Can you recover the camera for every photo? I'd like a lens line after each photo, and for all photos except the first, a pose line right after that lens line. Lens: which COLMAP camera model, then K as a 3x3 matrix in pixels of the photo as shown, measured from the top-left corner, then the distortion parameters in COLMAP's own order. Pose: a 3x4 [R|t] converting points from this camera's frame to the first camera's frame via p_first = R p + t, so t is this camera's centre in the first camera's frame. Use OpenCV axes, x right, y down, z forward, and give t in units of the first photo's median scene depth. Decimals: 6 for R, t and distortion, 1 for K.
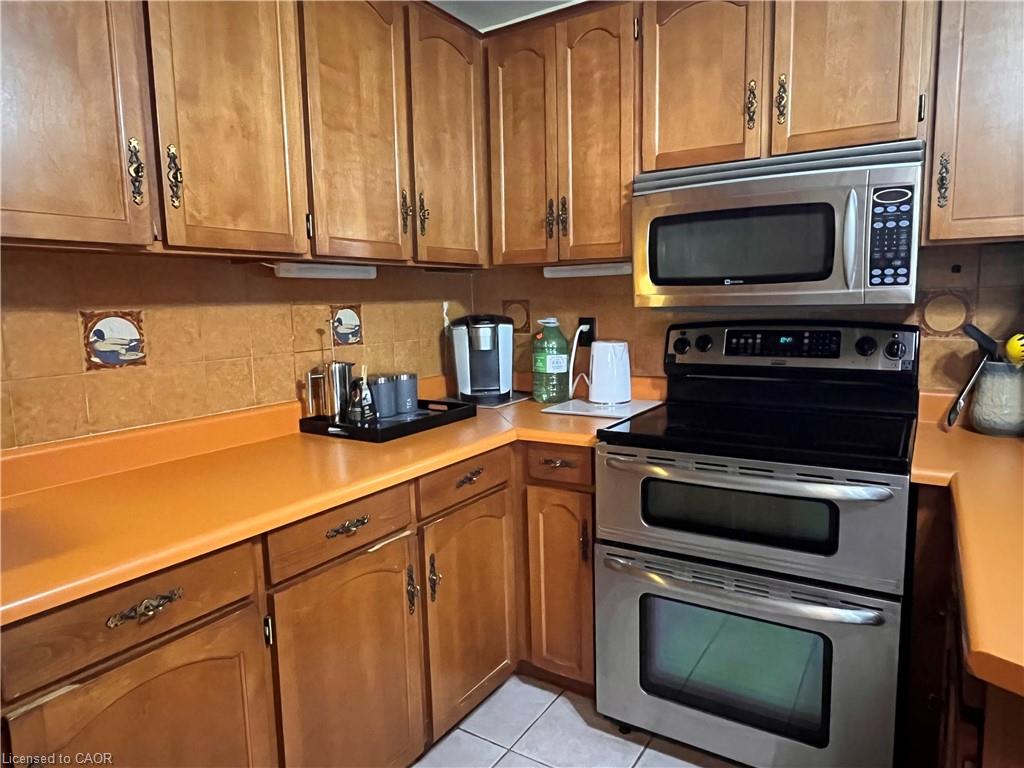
lens RADIAL K [[657.1, 0, 515.9], [0, 657.1, 371.7], [0, 0, 1]] dist [-0.009219, 0.000585]
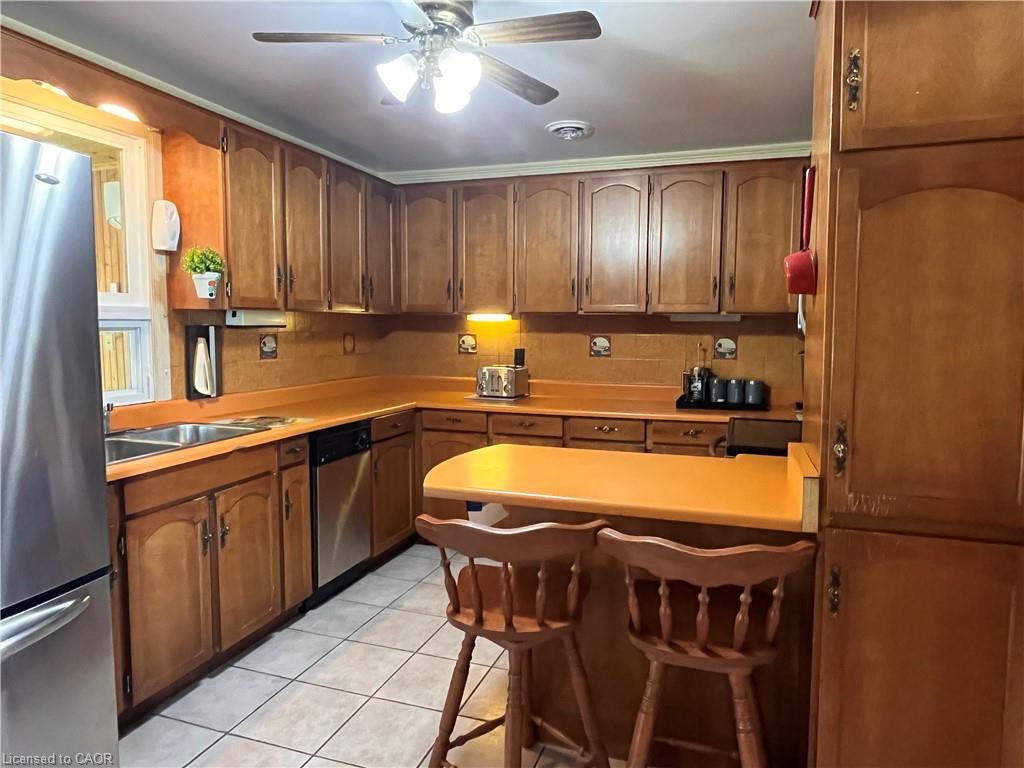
lens RADIAL K [[657.1, 0, 515.9], [0, 657.1, 371.7], [0, 0, 1]] dist [-0.009219, 0.000585]
pose [[0.227721, 0.085301, -0.969983, 1.421956], [-0.120102, 0.991010, 0.058954, -0.048459], [0.966291, 0.103072, 0.235919, 0.071158]]
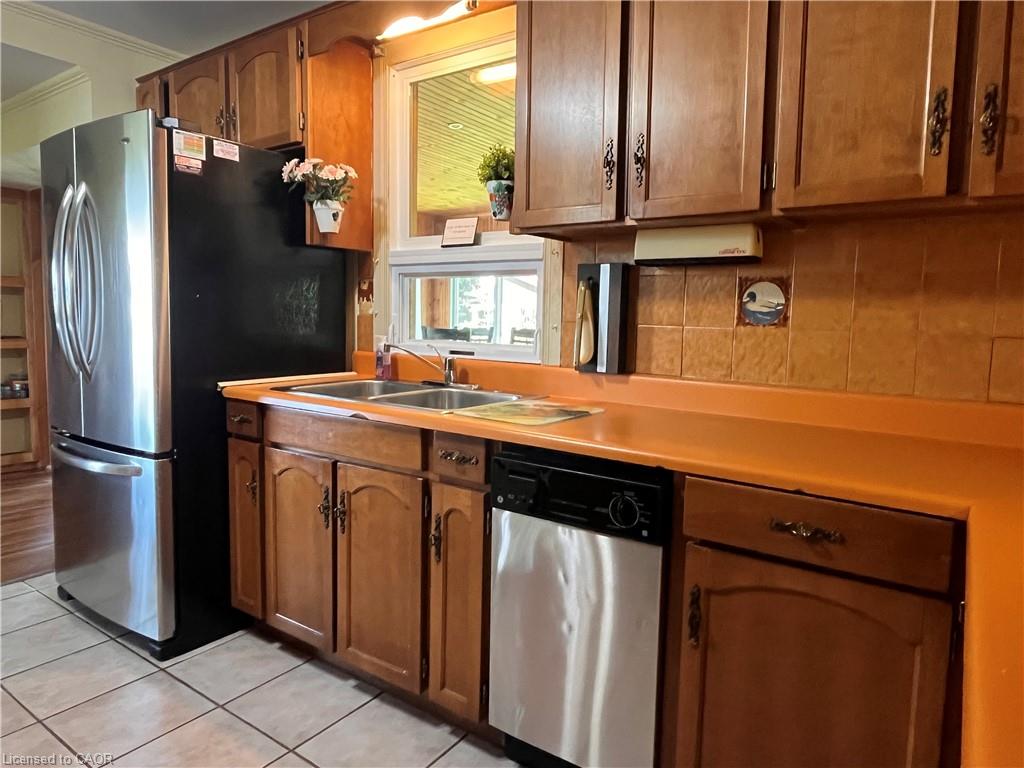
lens RADIAL K [[657.1, 0, 515.9], [0, 657.1, 371.7], [0, 0, 1]] dist [-0.009219, 0.000585]
pose [[-0.999167, -0.011235, 0.039243, -0.157101], [-0.003022, 0.979099, 0.203364, -0.020448], [-0.040708, 0.203075, -0.978317, 0.759782]]
